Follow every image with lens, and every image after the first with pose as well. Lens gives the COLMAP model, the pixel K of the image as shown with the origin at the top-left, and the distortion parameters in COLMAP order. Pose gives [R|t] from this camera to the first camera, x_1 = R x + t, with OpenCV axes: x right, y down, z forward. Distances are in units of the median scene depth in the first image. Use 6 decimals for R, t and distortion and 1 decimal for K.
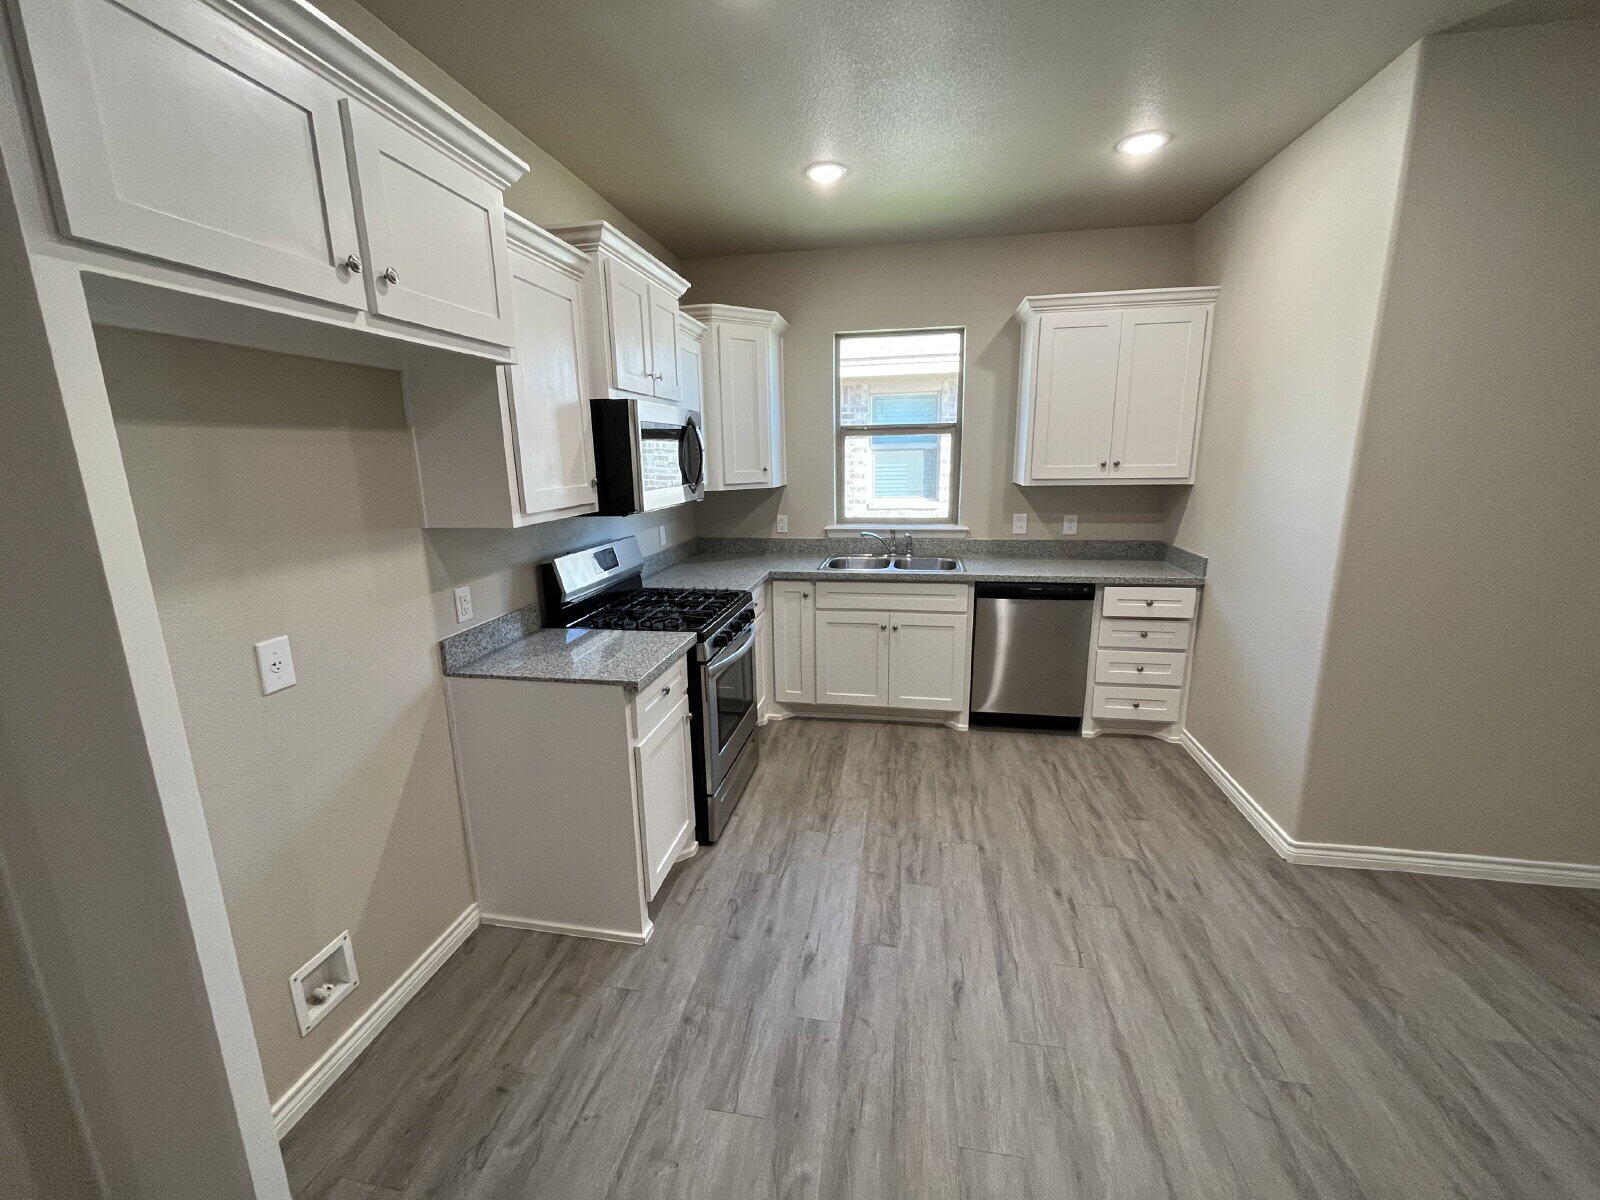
lens RADIAL K [[647.8, 0, 797.4], [0, 647.8, 597.8], [0, 0, 1]] dist [-0.000335, -0.000731]
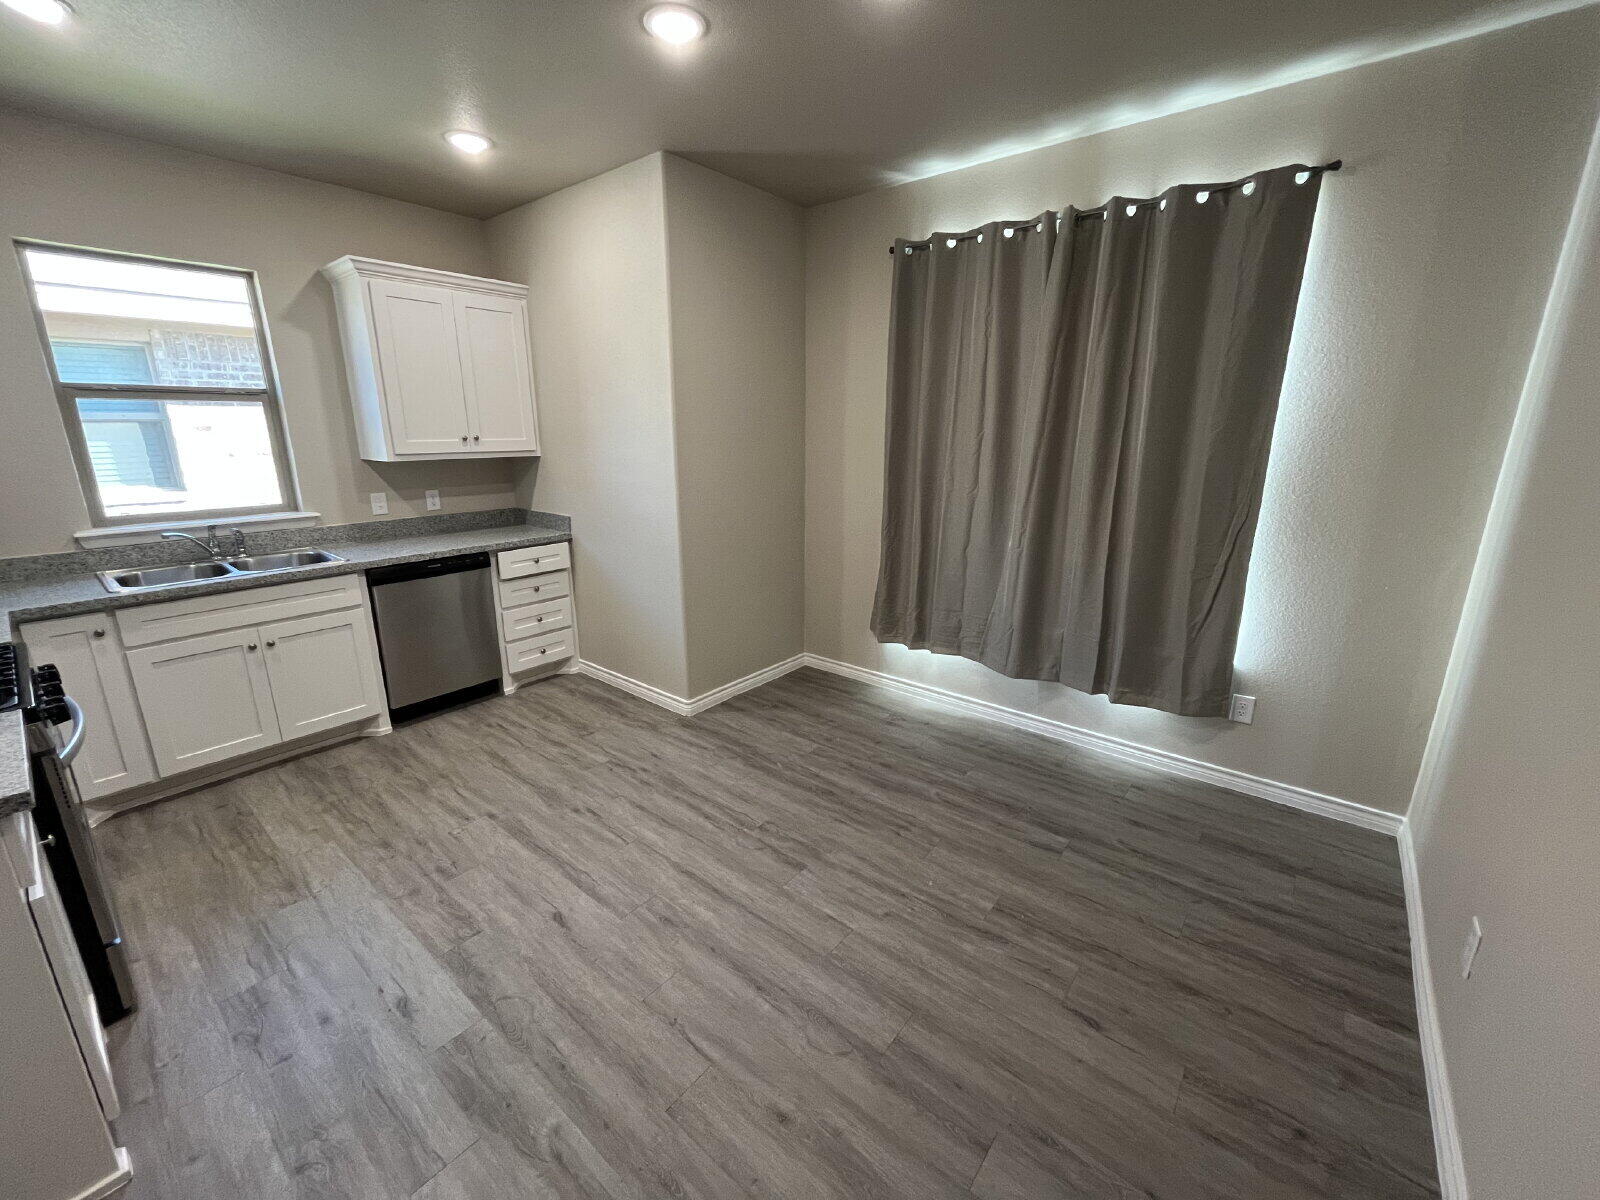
lens RADIAL K [[647.8, 0, 791.0], [0, 647.8, 599.8], [0, 0, 1]] dist [-0.000335, -0.000731]
pose [[0.488739, -0.210908, 0.846553, -0.243349], [0.181195, 0.973719, 0.137981, -0.001115], [-0.853406, 0.085955, 0.514110, 0.035336]]
